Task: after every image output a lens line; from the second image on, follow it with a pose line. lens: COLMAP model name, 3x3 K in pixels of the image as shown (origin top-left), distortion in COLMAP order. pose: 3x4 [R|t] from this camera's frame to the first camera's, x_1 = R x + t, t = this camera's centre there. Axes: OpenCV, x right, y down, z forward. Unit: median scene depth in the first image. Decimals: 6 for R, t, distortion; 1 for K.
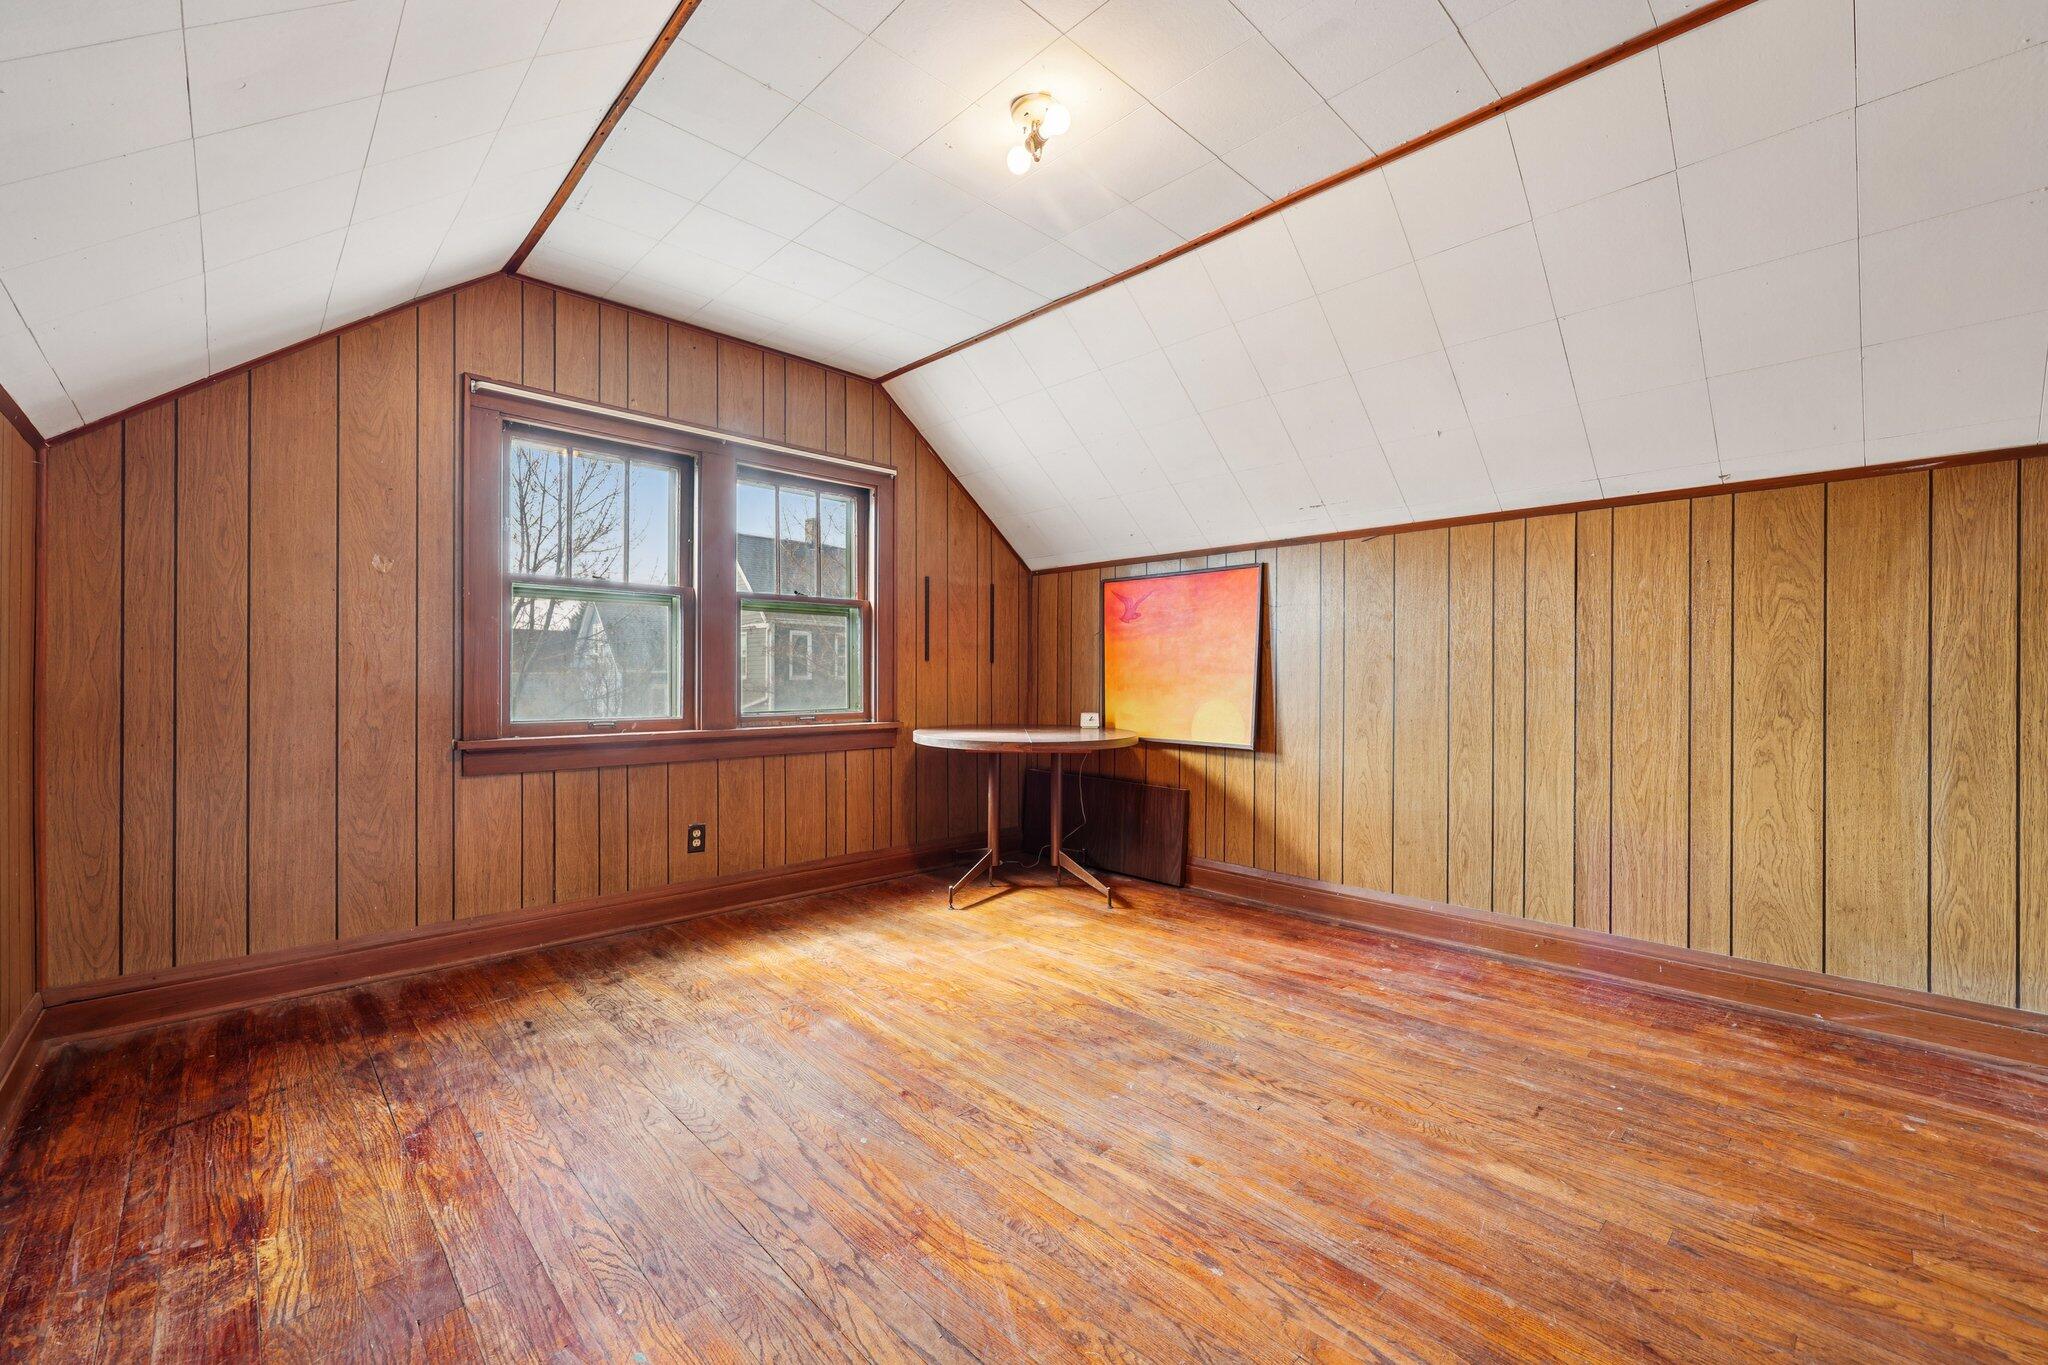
lens RADIAL K [[826.0, 0, 1025.6], [0, 826.0, 683.8], [0, 0, 1]] dist [-0.003408, -0.000241]
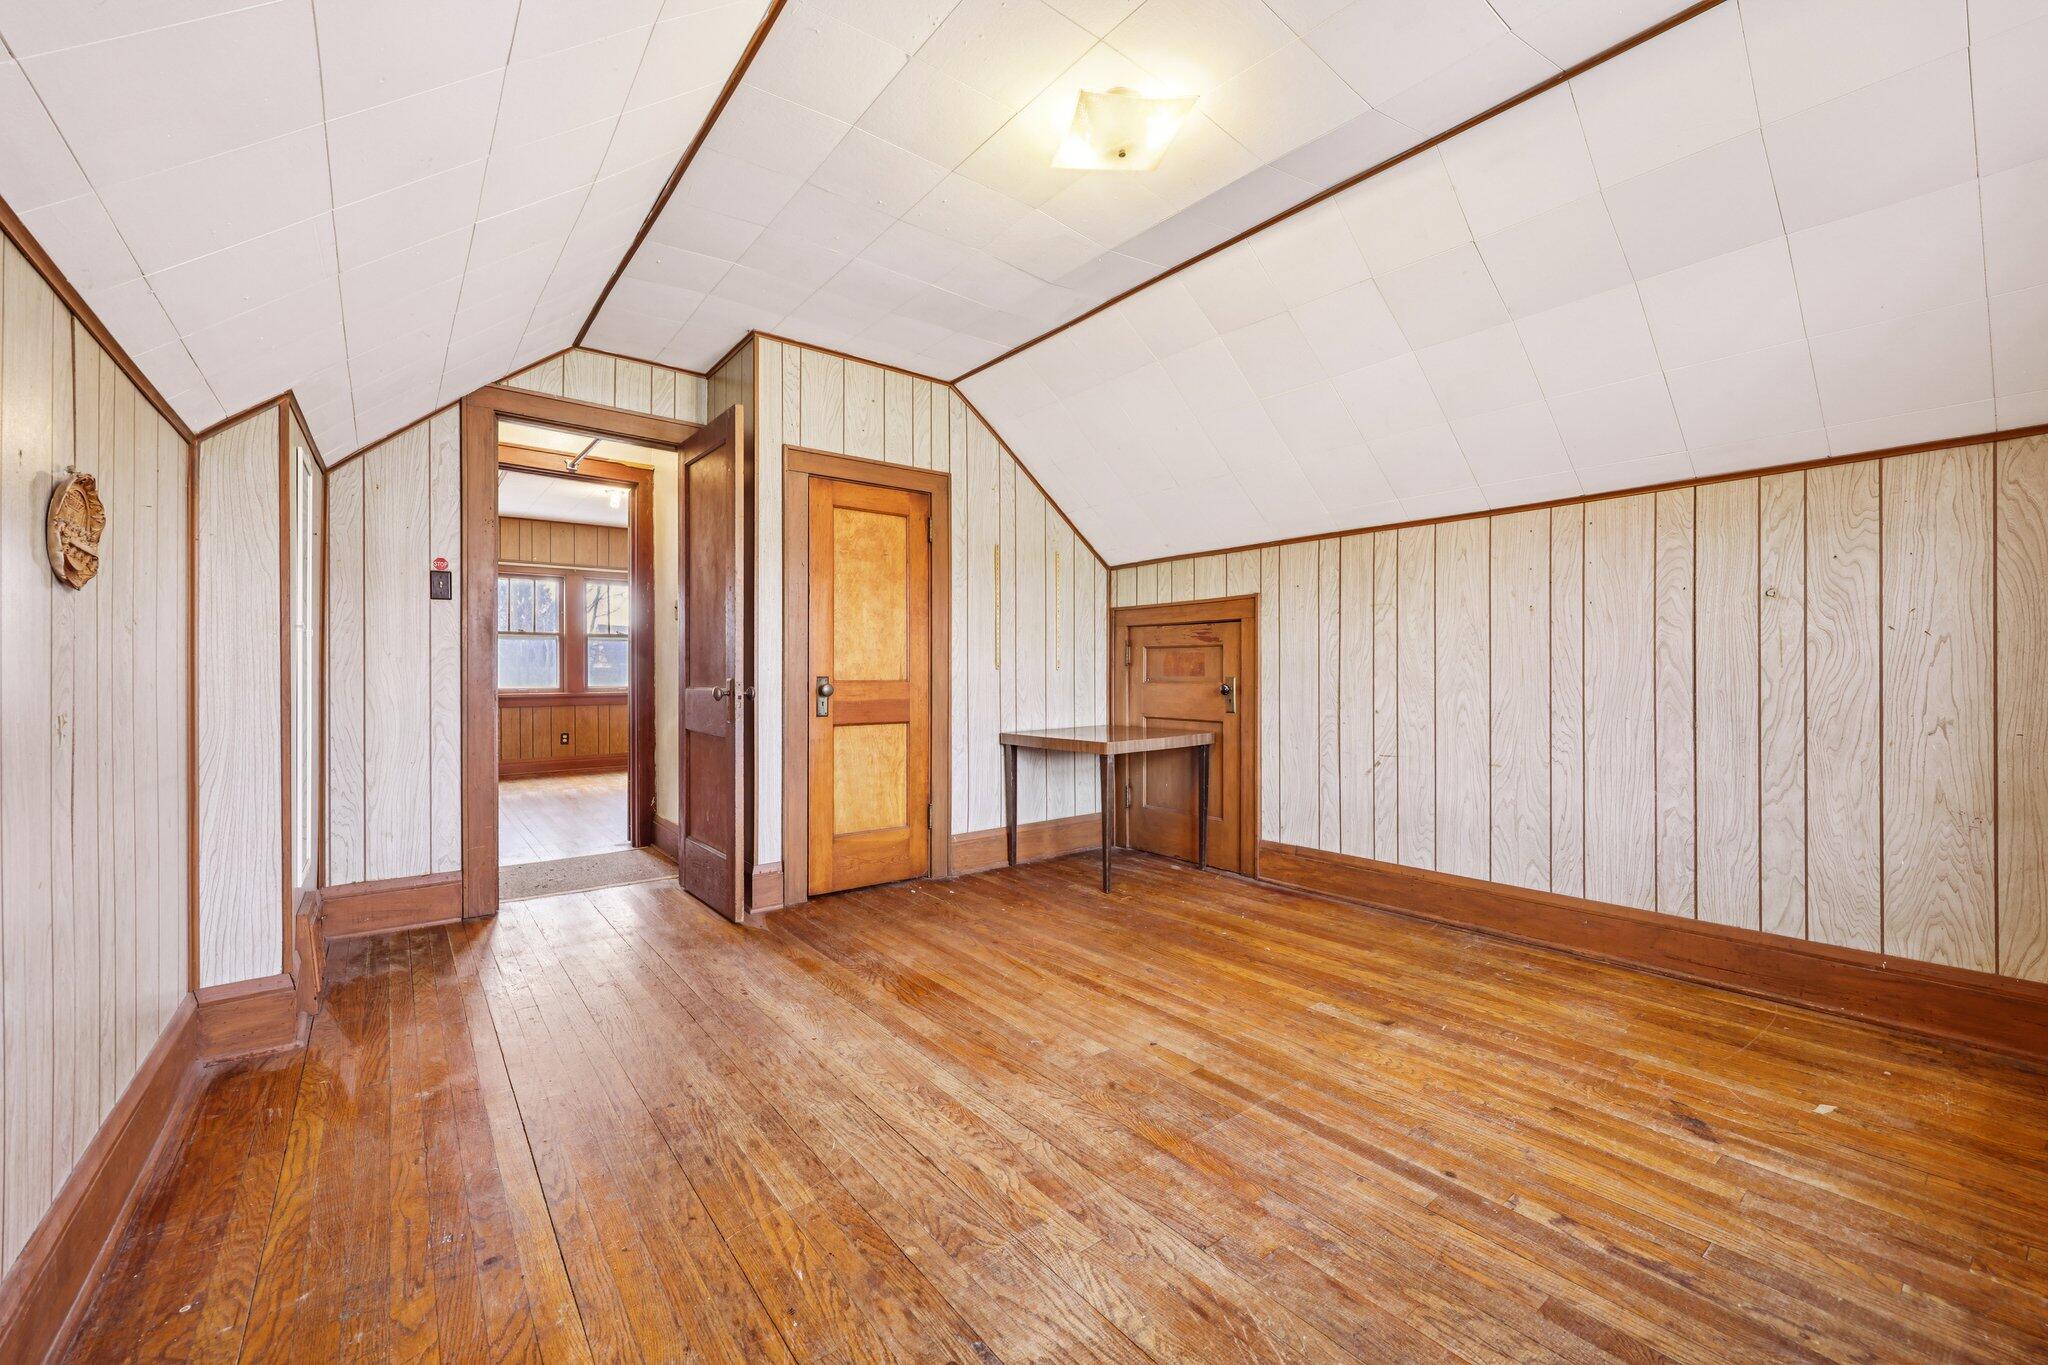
lens RADIAL K [[826.0, 0, 1021.6], [0, 826.0, 684.4], [0, 0, 1]] dist [-0.003408, -0.000241]
pose [[0.995193, -0.010590, -0.097364, 1.079921], [0.011128, 0.999926, 0.004990, 0.032532], [0.097304, -0.006050, 0.995236, -1.161480]]
